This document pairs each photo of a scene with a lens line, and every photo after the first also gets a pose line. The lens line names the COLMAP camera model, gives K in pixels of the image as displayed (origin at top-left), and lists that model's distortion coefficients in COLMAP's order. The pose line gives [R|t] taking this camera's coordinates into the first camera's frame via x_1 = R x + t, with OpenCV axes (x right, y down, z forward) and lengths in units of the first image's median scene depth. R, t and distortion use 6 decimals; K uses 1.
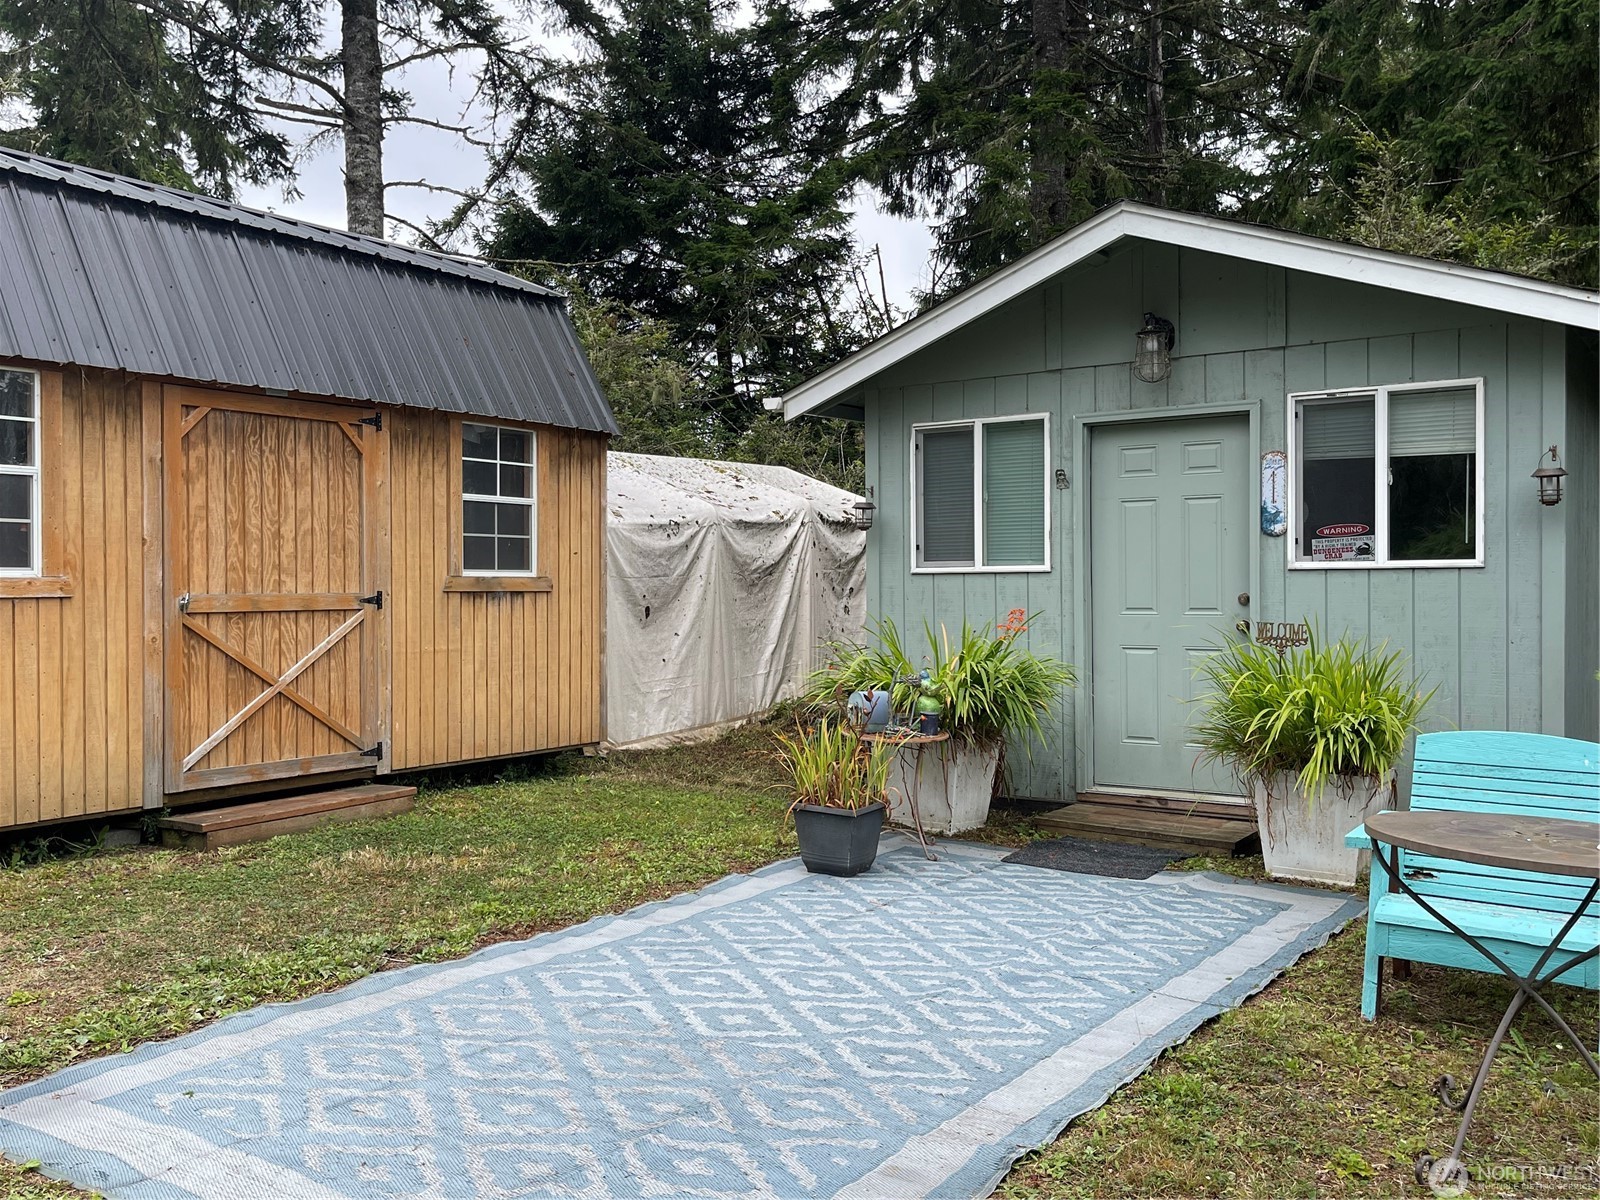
lens RADIAL K [[1417.3, 0, 780.9], [0, 1417.3, 599.8], [0, 0, 1]] dist [0.058902, -0.068509]
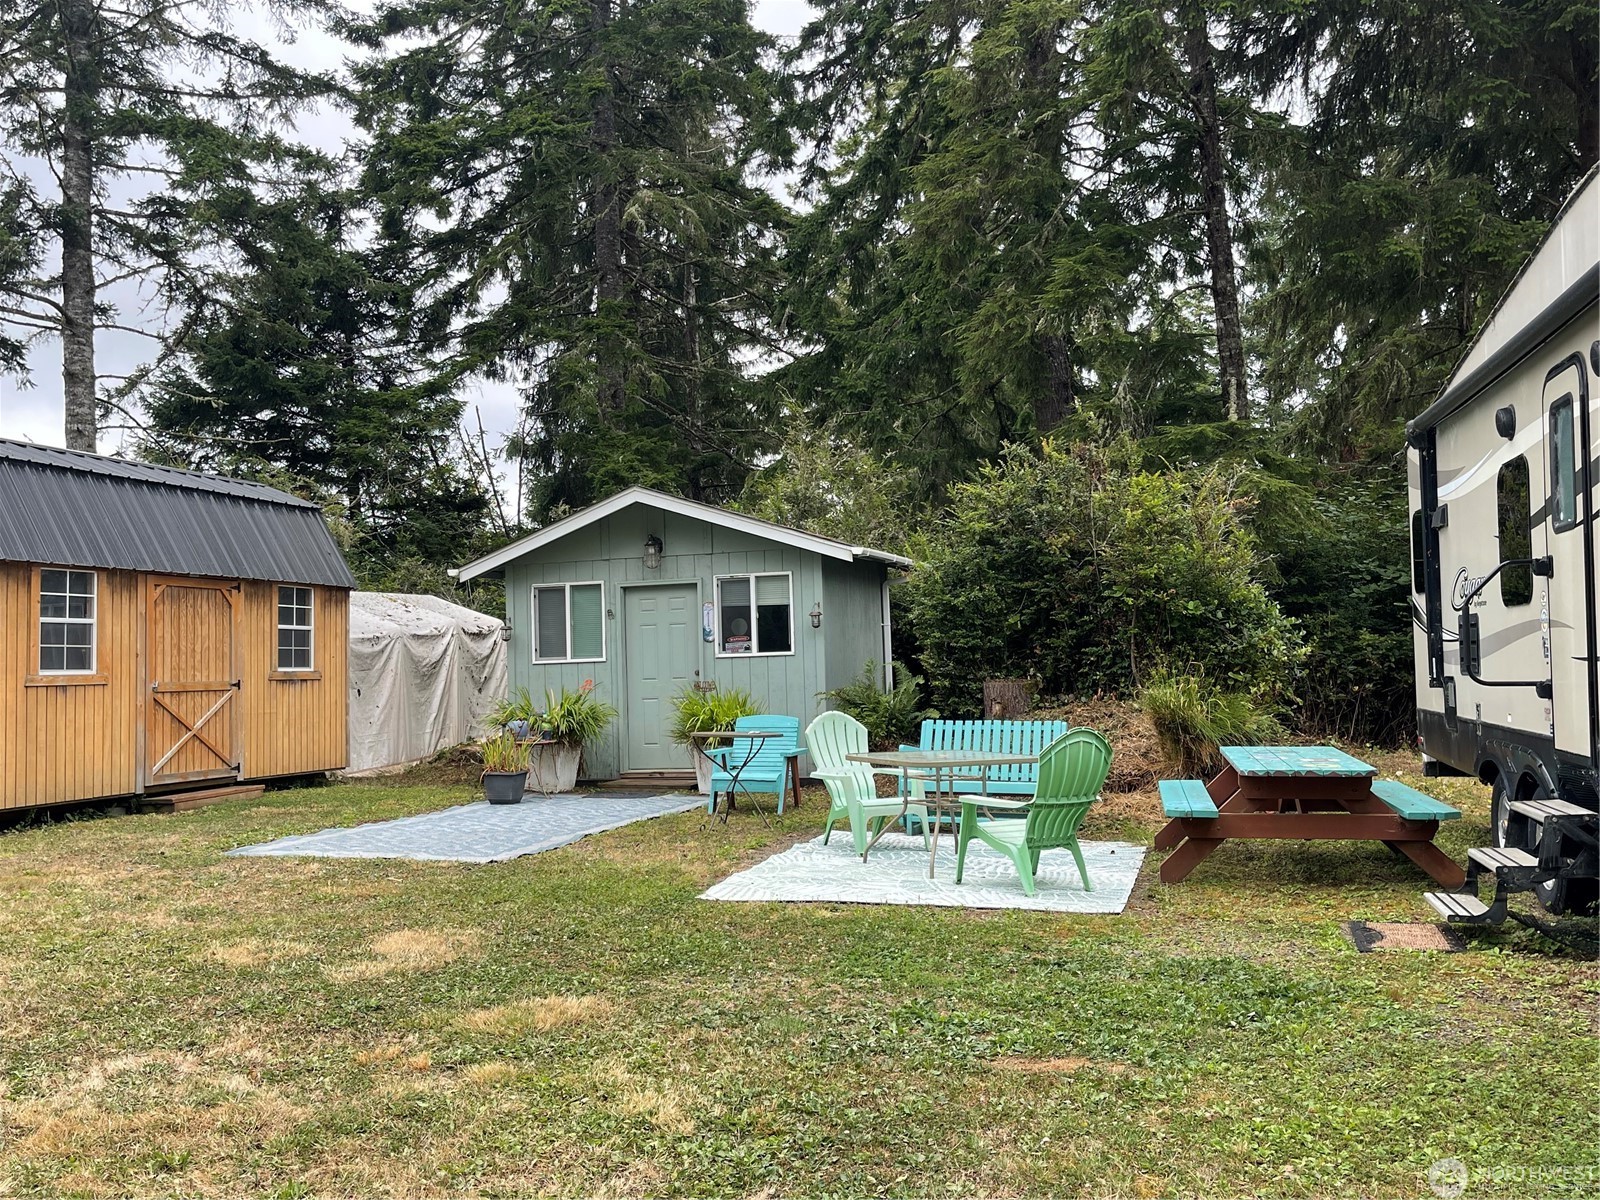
lens RADIAL K [[1417.3, 0, 803.9], [0, 1417.3, 589.5], [0, 0, 1]] dist [0.058902, -0.068509]
pose [[0.952536, -0.004132, 0.304399, -0.156660], [0.027150, 0.997076, -0.071427, 0.030831], [-0.303214, 0.076301, 0.949863, -1.024582]]
